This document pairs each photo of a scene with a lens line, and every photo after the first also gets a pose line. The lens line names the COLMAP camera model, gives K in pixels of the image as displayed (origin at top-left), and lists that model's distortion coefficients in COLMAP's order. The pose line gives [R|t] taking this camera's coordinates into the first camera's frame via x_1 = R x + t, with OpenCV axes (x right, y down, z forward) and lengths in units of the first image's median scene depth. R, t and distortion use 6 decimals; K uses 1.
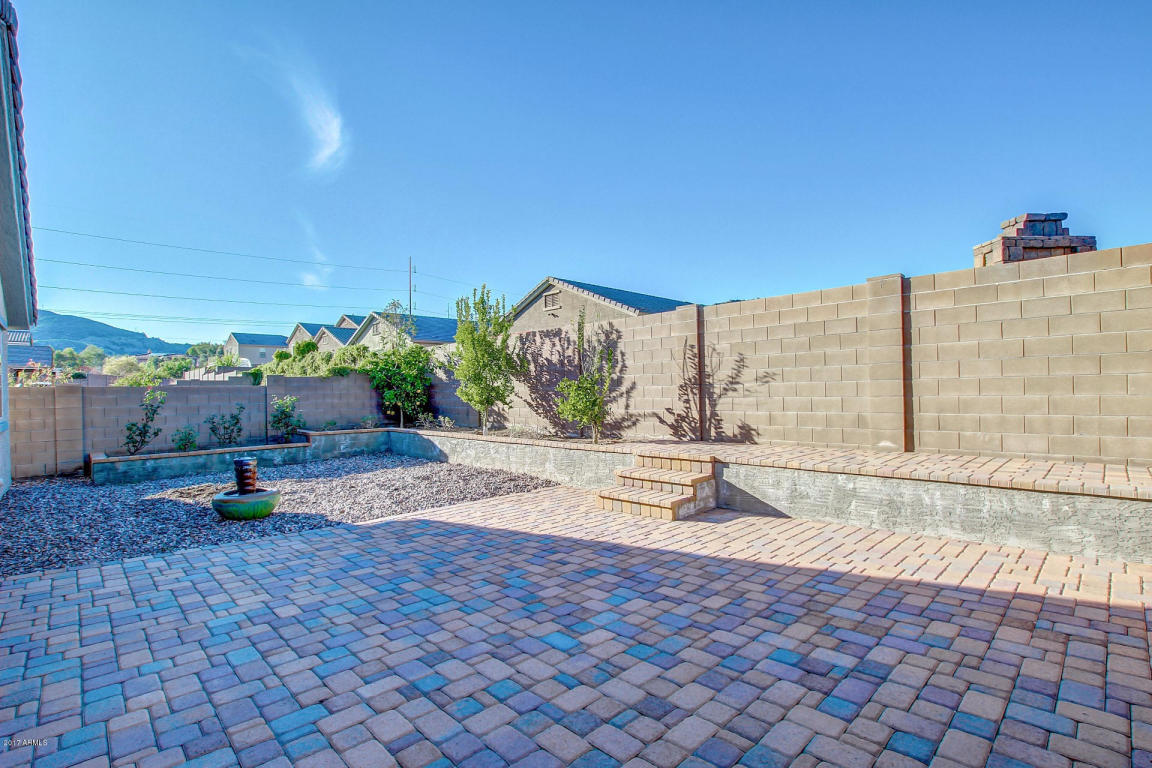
lens RADIAL K [[534.9, 0, 574.6], [0, 534.9, 391.6], [0, 0, 1]] dist [-0.036847, 0.006752]
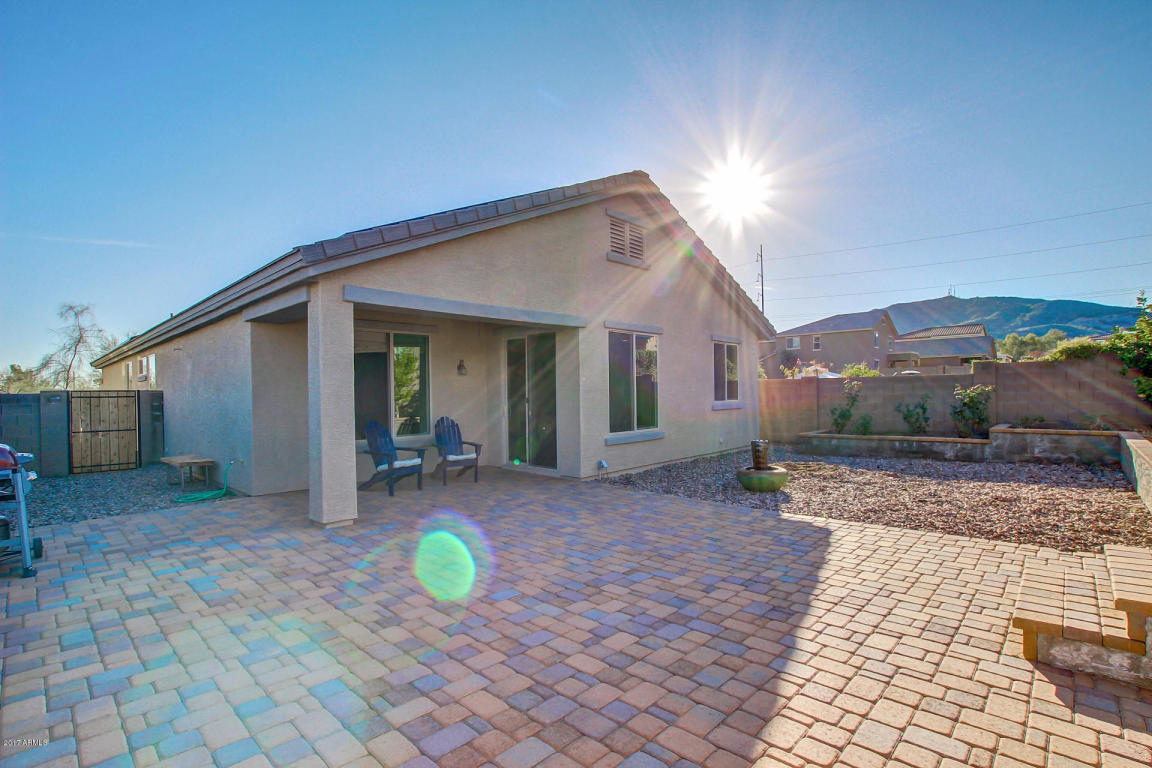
lens RADIAL K [[534.9, 0, 574.6], [0, 534.9, 391.6], [0, 0, 1]] dist [-0.036847, 0.006752]
pose [[0.046175, 0.015480, -0.998813, 0.751470], [0.017293, 0.999718, 0.016293, -0.017809], [0.998784, -0.018024, 0.045894, 0.680824]]
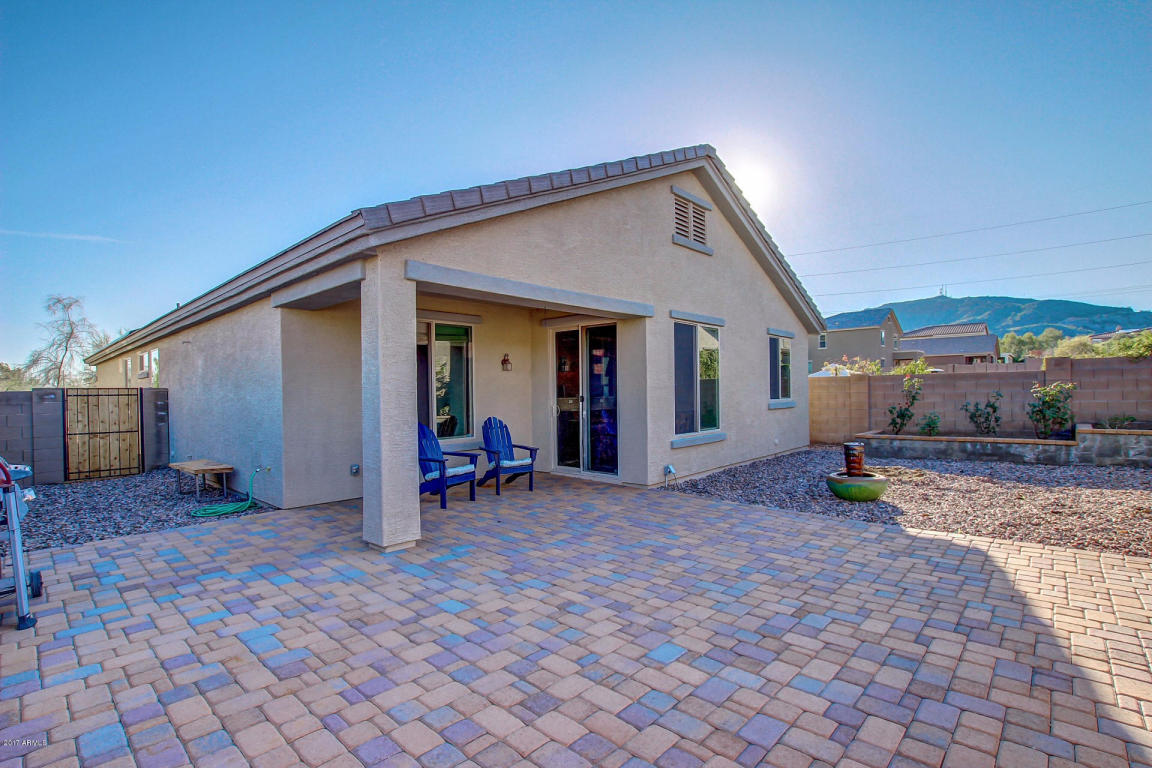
lens RADIAL K [[534.9, 0, 574.6], [0, 534.9, 391.6], [0, 0, 1]] dist [-0.036847, 0.006752]
pose [[0.058068, 0.017272, -0.998163, 0.554012], [0.017040, 0.999688, 0.018289, -0.013058], [0.998167, -0.018071, 0.057756, 0.479761]]
